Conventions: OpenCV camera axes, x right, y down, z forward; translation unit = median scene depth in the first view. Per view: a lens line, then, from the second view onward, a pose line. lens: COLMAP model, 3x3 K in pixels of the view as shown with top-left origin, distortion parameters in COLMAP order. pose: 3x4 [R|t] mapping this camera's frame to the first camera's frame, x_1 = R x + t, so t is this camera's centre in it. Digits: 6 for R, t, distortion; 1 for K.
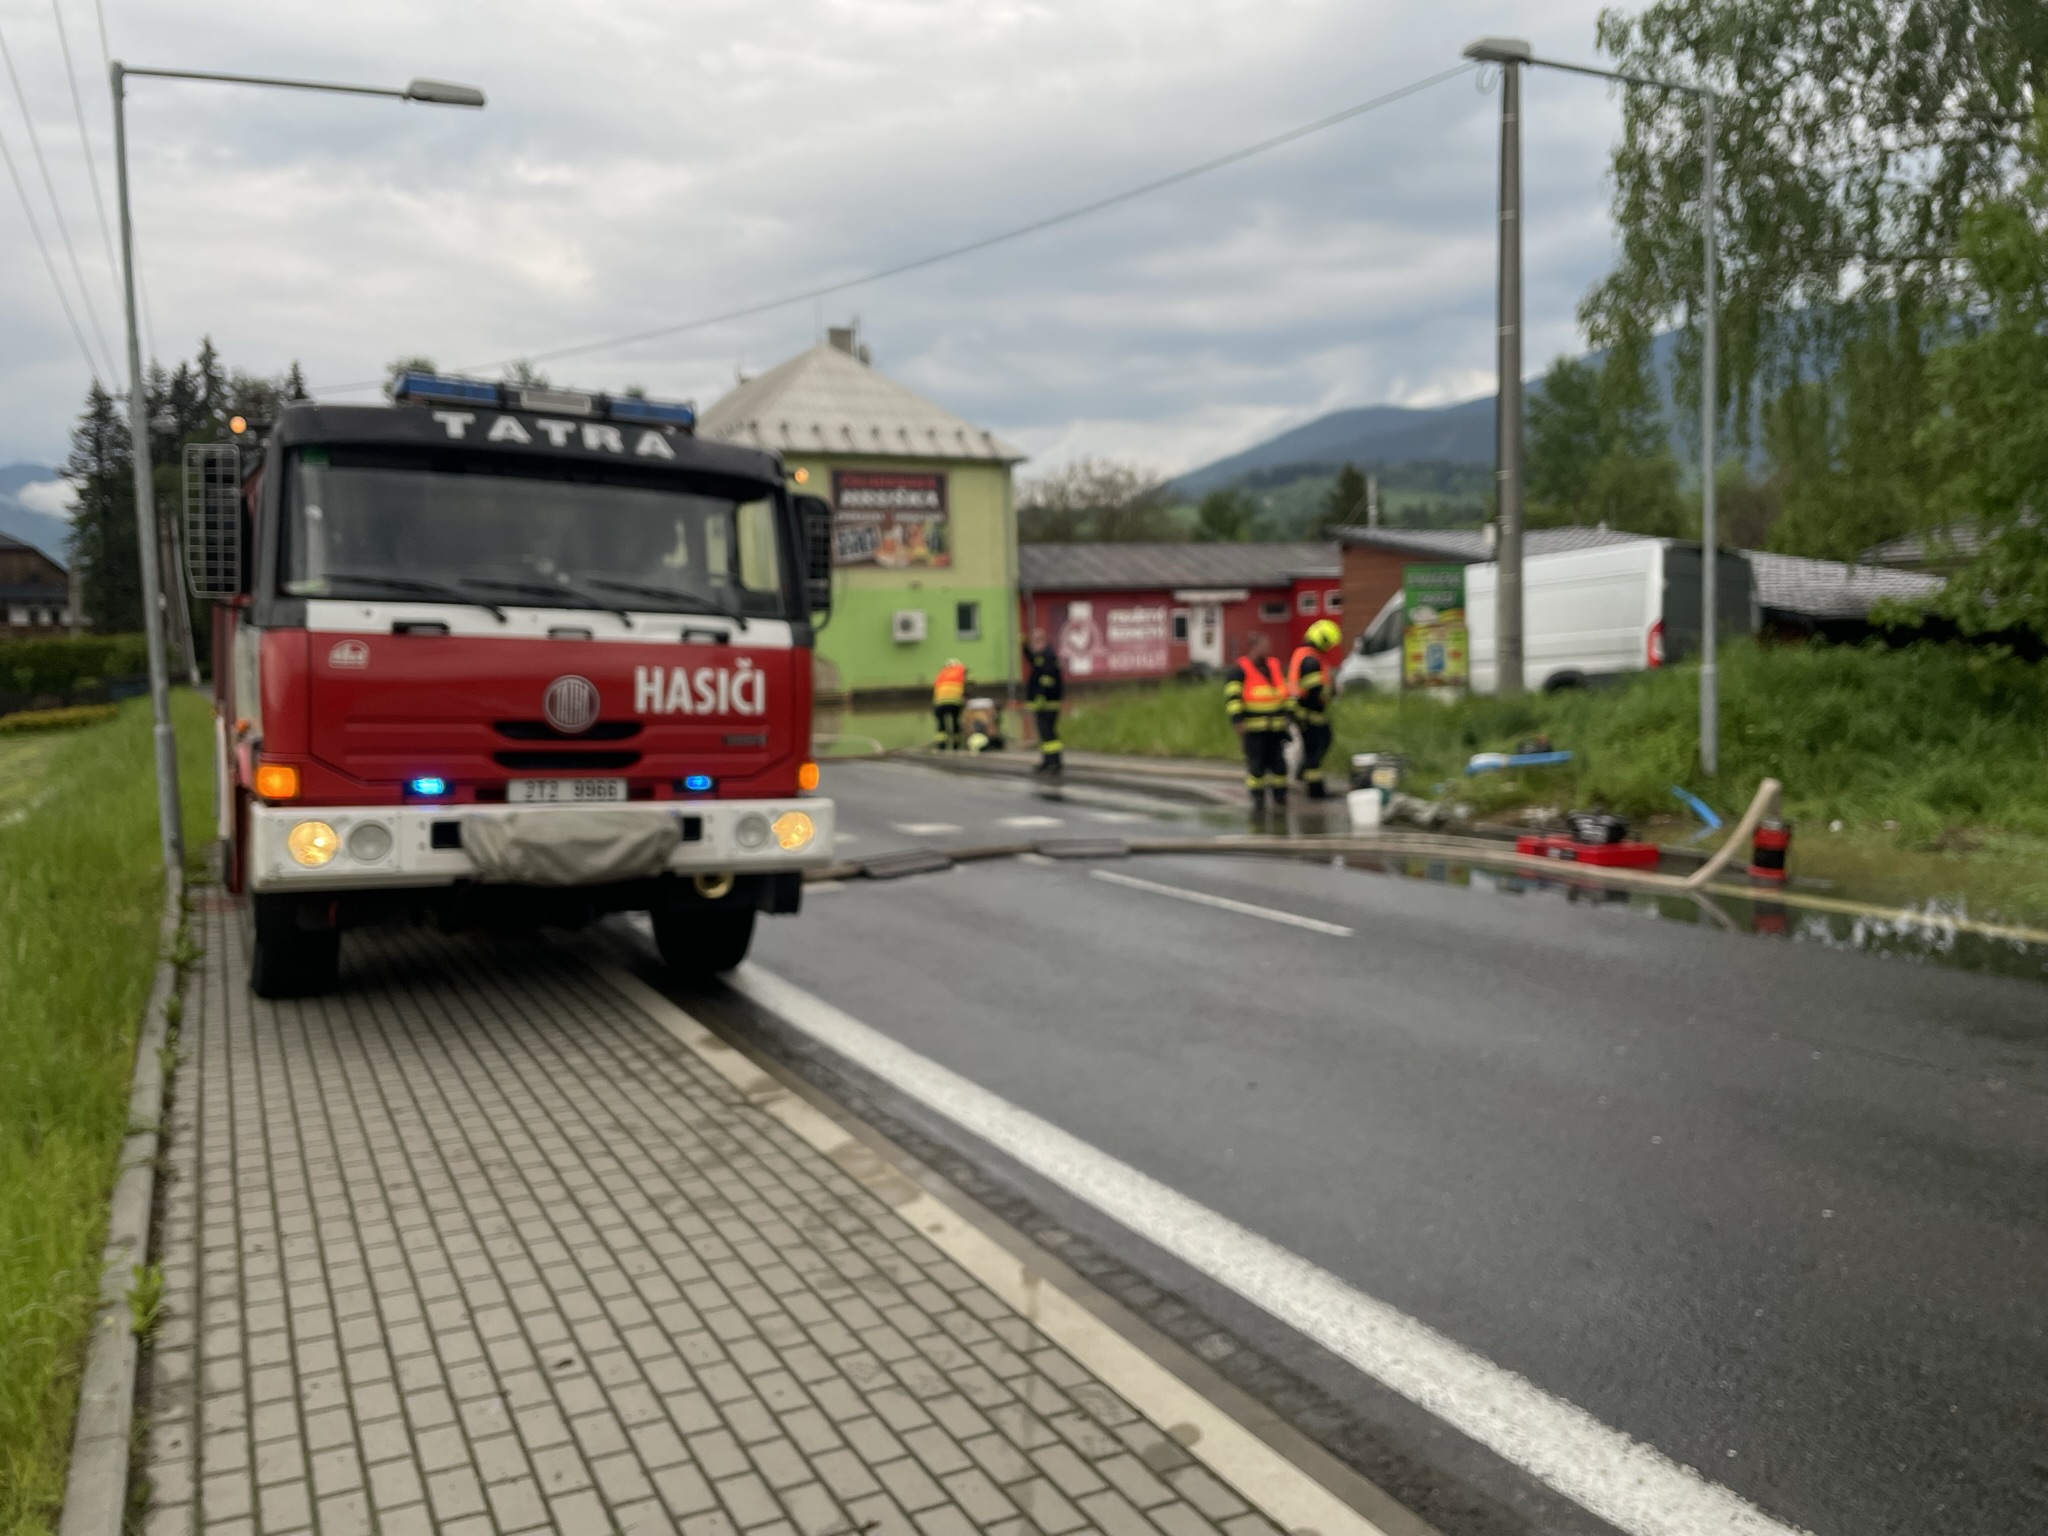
lens RADIAL K [[1584.7, 0, 1024.0], [0, 1584.7, 768.0], [0, 0, 1]] dist [0.092250, -0.132032]
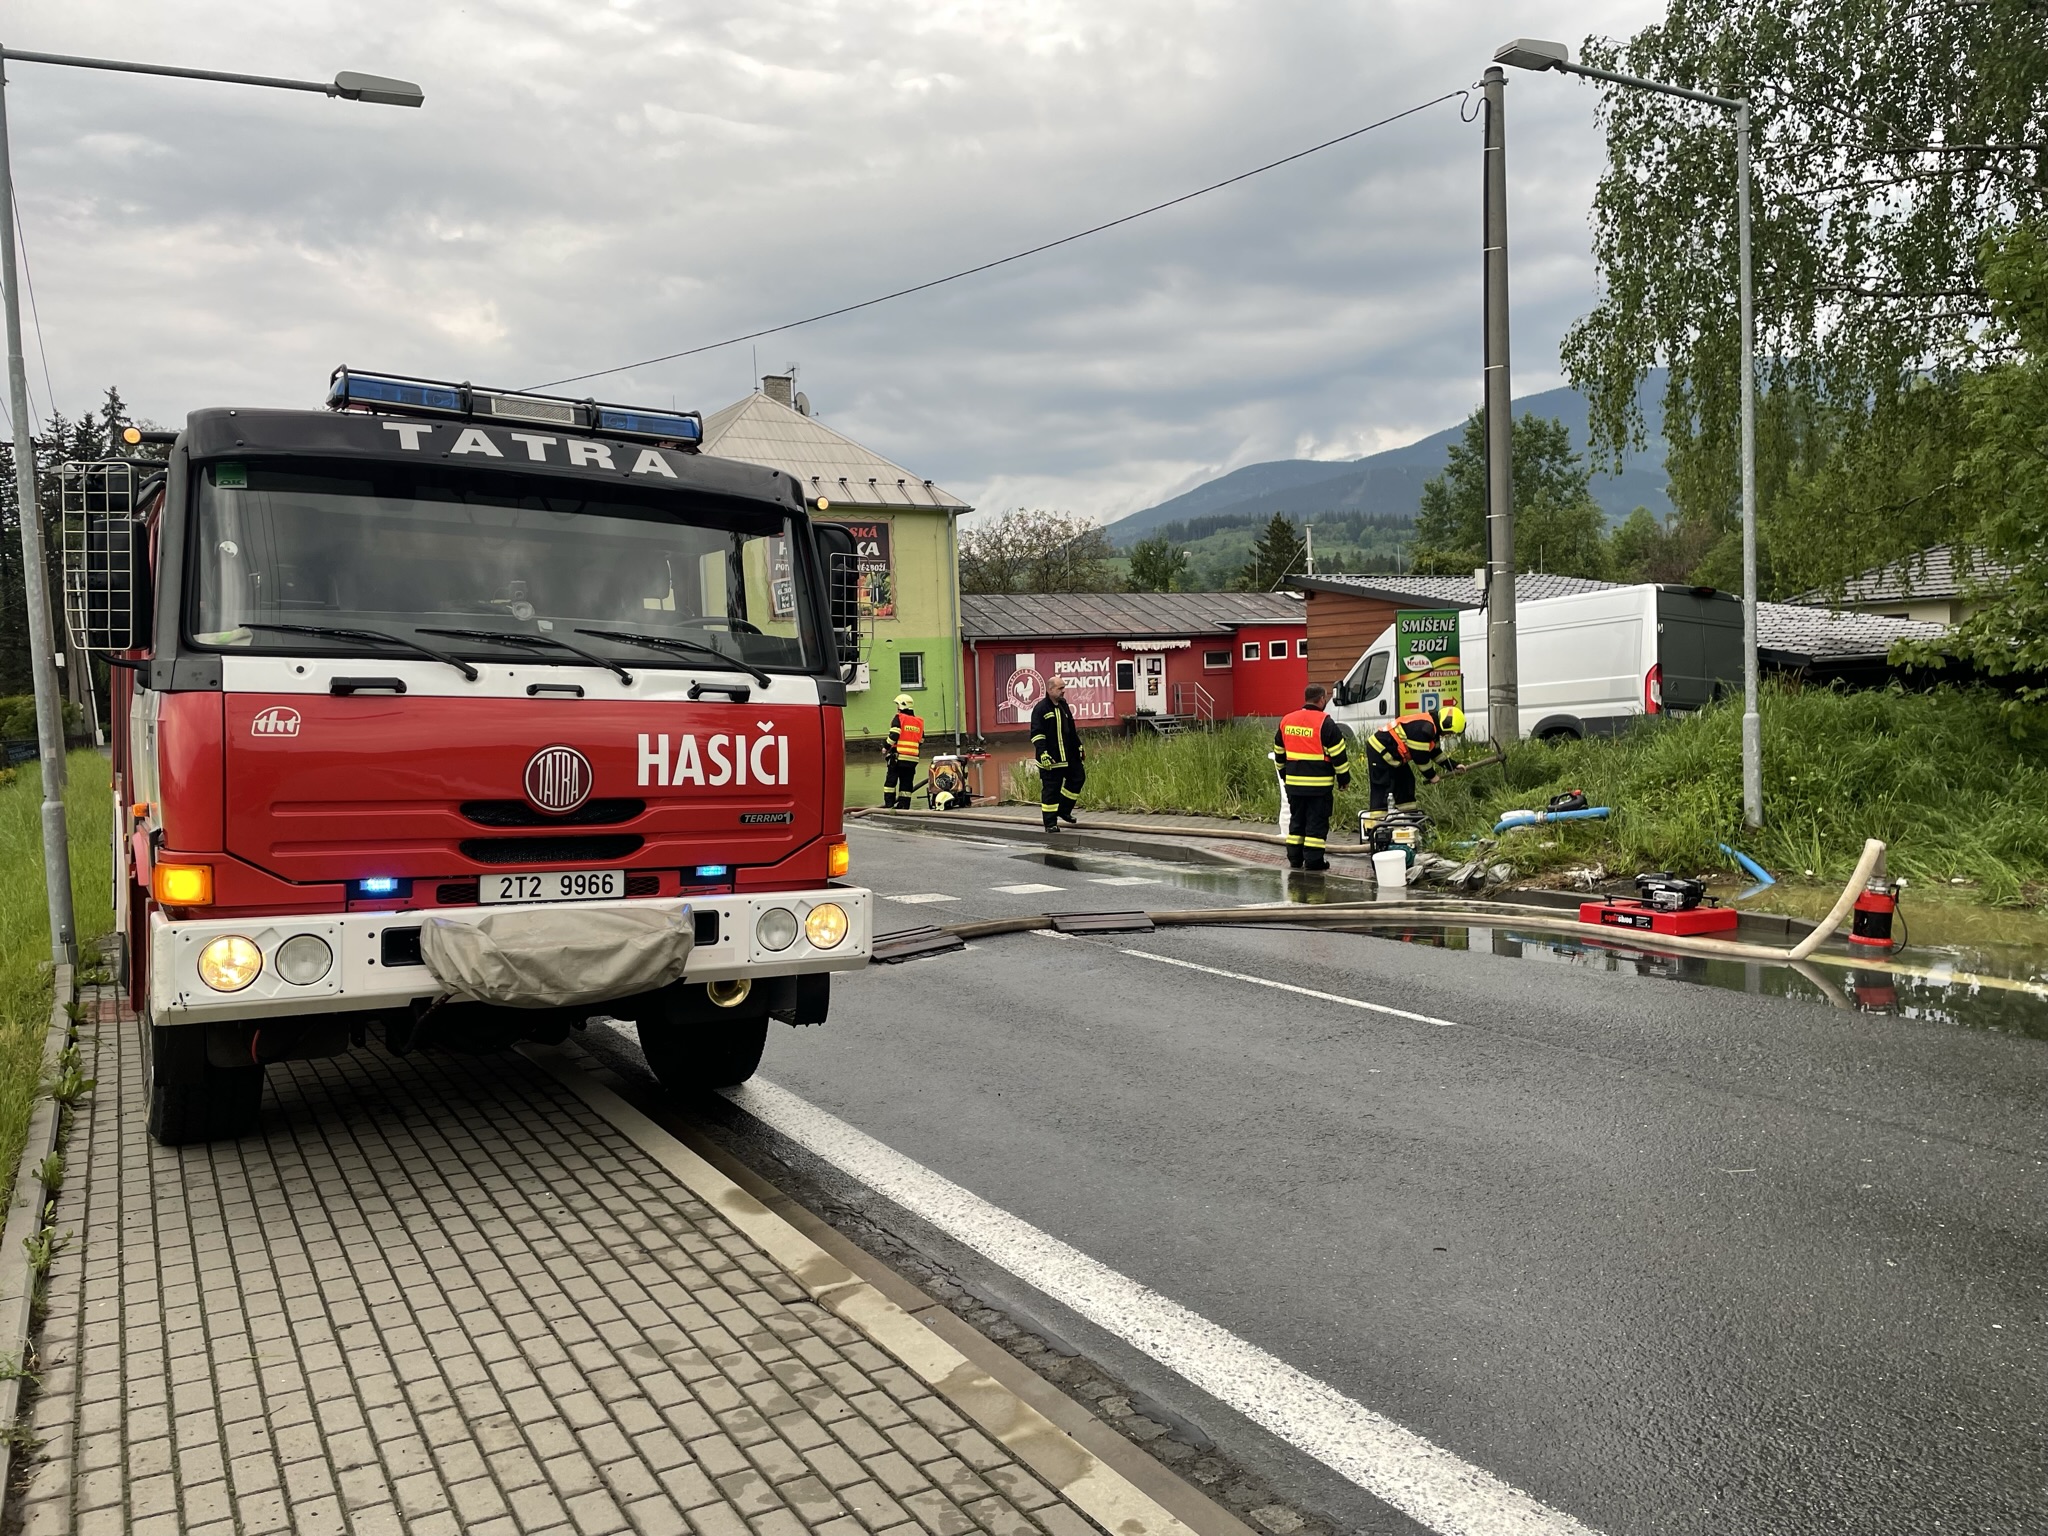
lens RADIAL K [[1562.5, 0, 1035.8], [0, 1562.5, 784.1], [0, 0, 1]] dist [0.100302, -0.126903]
pose [[0.998395, -0.013450, 0.055019, -0.051452], [0.014568, 0.999694, -0.019971, -0.010971], [-0.054733, 0.020741, 0.998286, 0.113050]]
